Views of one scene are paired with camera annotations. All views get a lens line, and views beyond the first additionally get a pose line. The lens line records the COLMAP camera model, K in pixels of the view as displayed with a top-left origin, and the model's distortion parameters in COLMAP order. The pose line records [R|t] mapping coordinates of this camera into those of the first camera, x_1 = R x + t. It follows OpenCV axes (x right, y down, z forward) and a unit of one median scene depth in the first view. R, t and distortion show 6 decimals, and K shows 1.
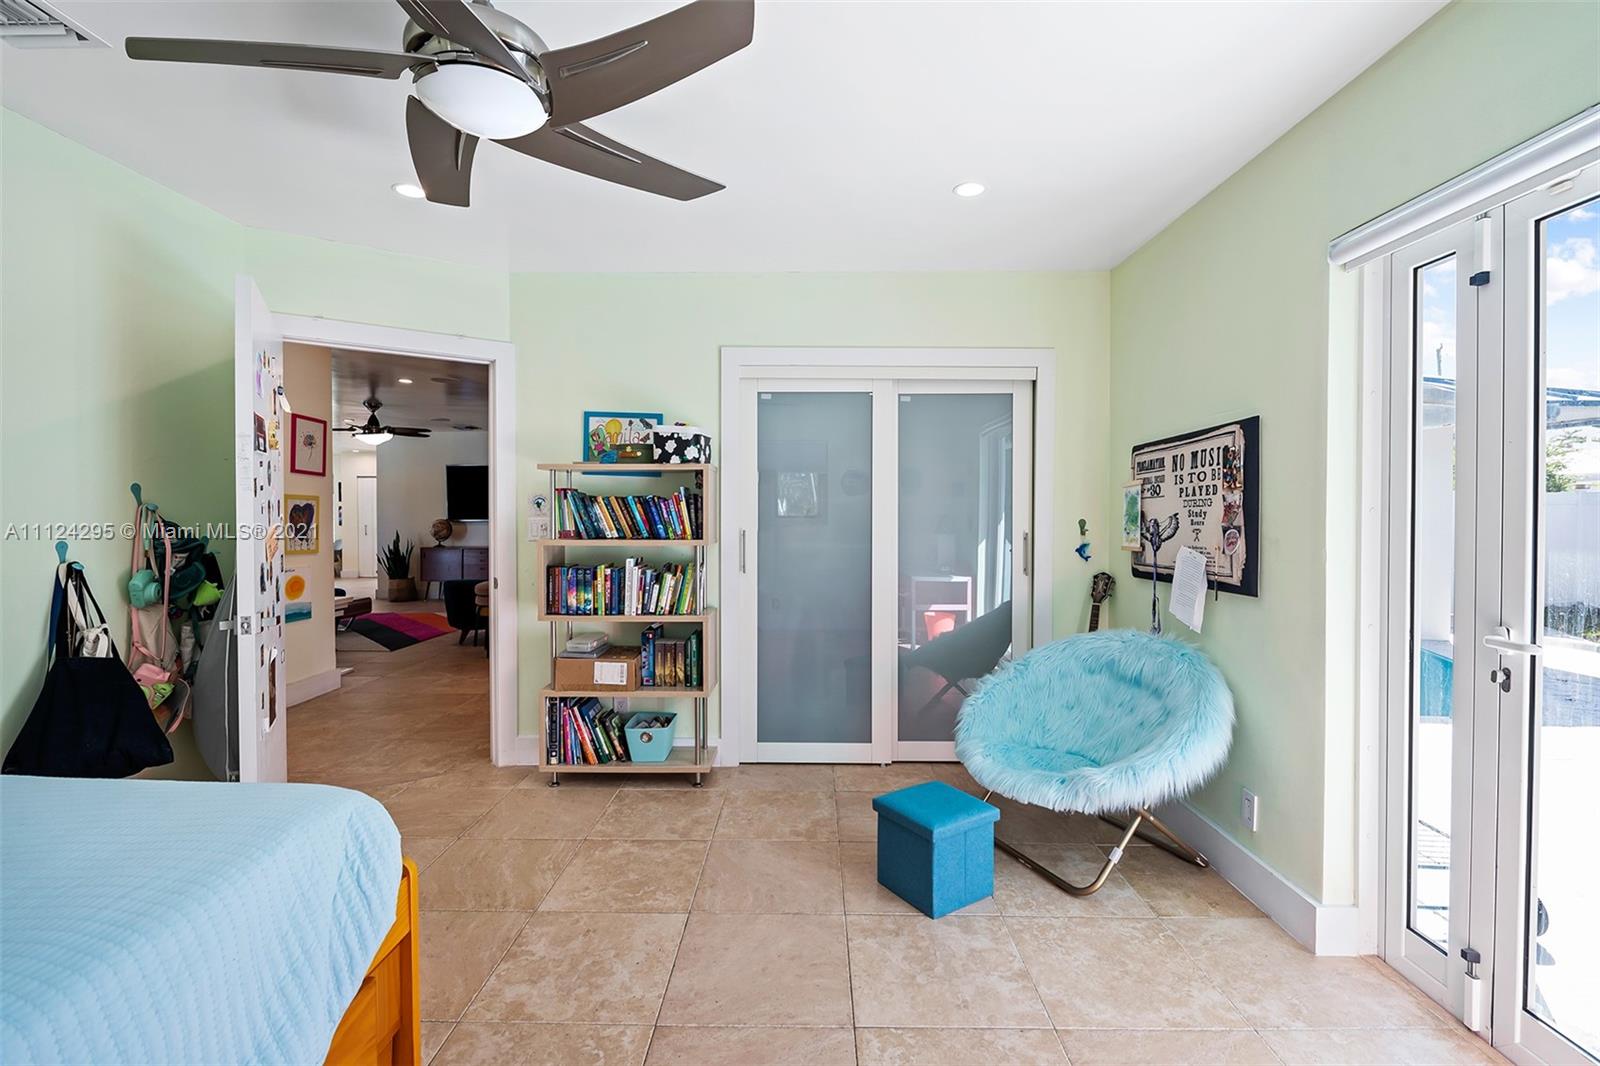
lens RADIAL K [[722.5, 0, 801.4], [0, 722.5, 525.2], [0, 0, 1]] dist [-0.001837, -0.000938]
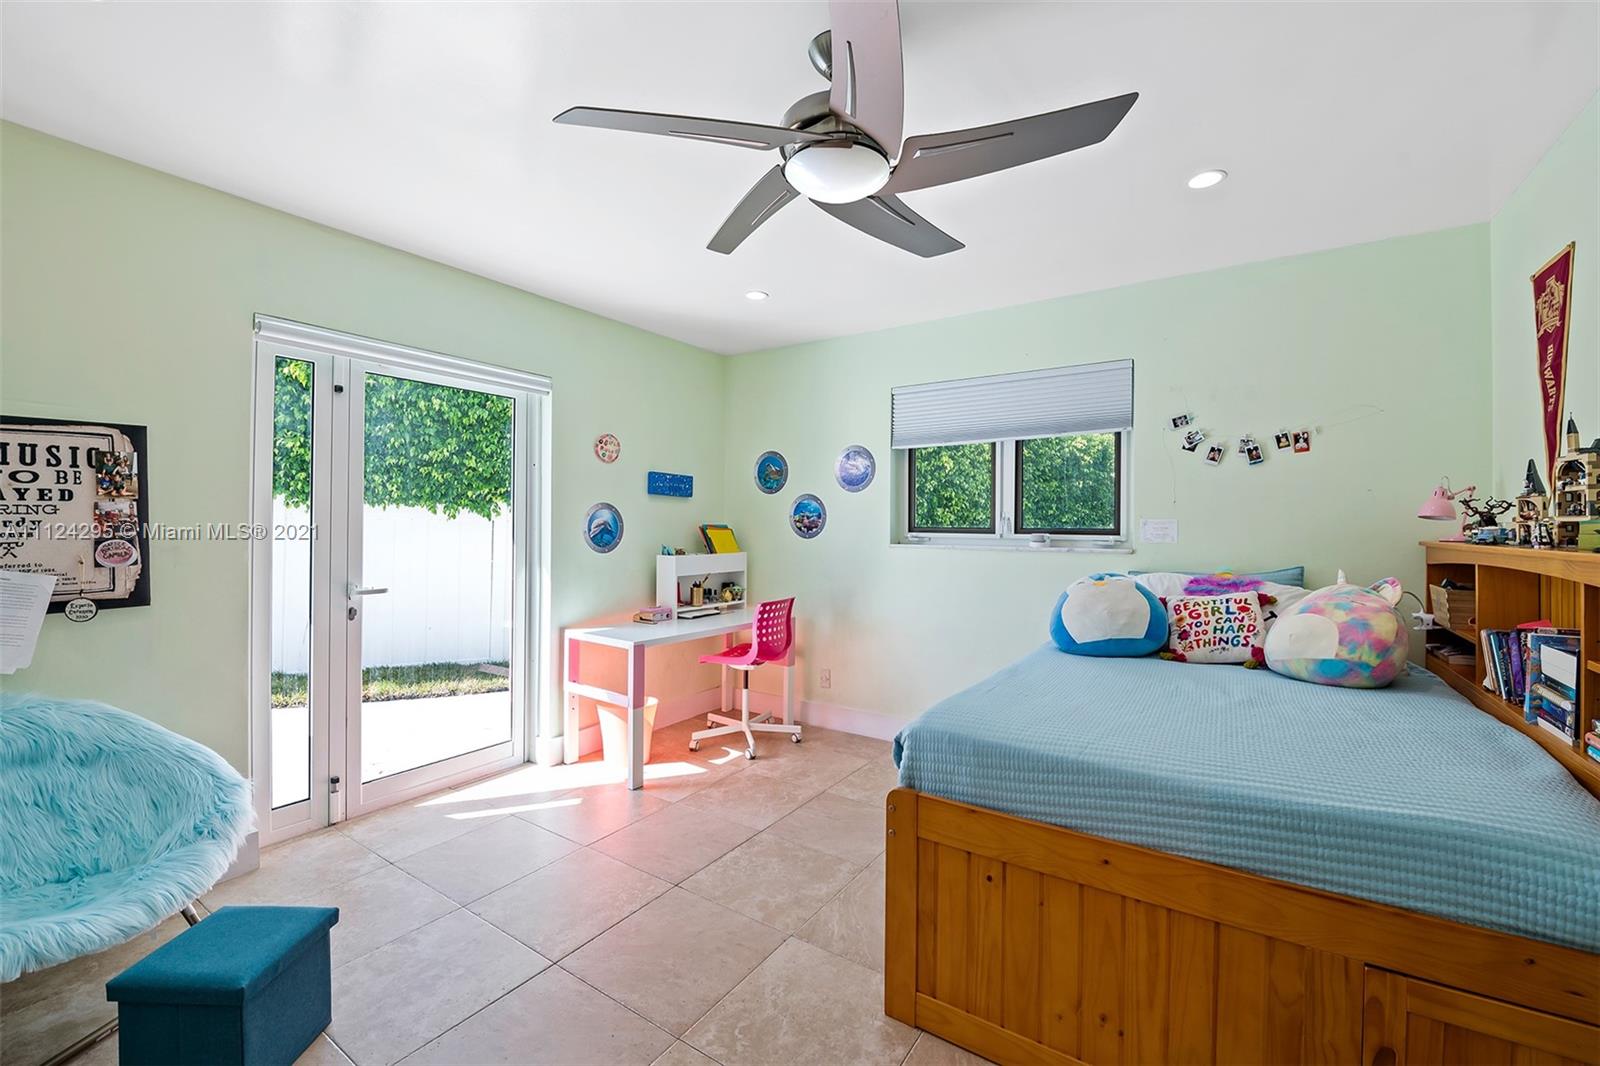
lens RADIAL K [[645.4, 0, 797.2], [0, 645.4, 527.8], [0, 0, 1]] dist [0.001356, 0.000045]
pose [[-0.831622, -0.012584, 0.555199, -0.510094], [-0.002322, 0.999813, 0.019185, -0.023342], [-0.555337, 0.014665, -0.831496, 1.010263]]
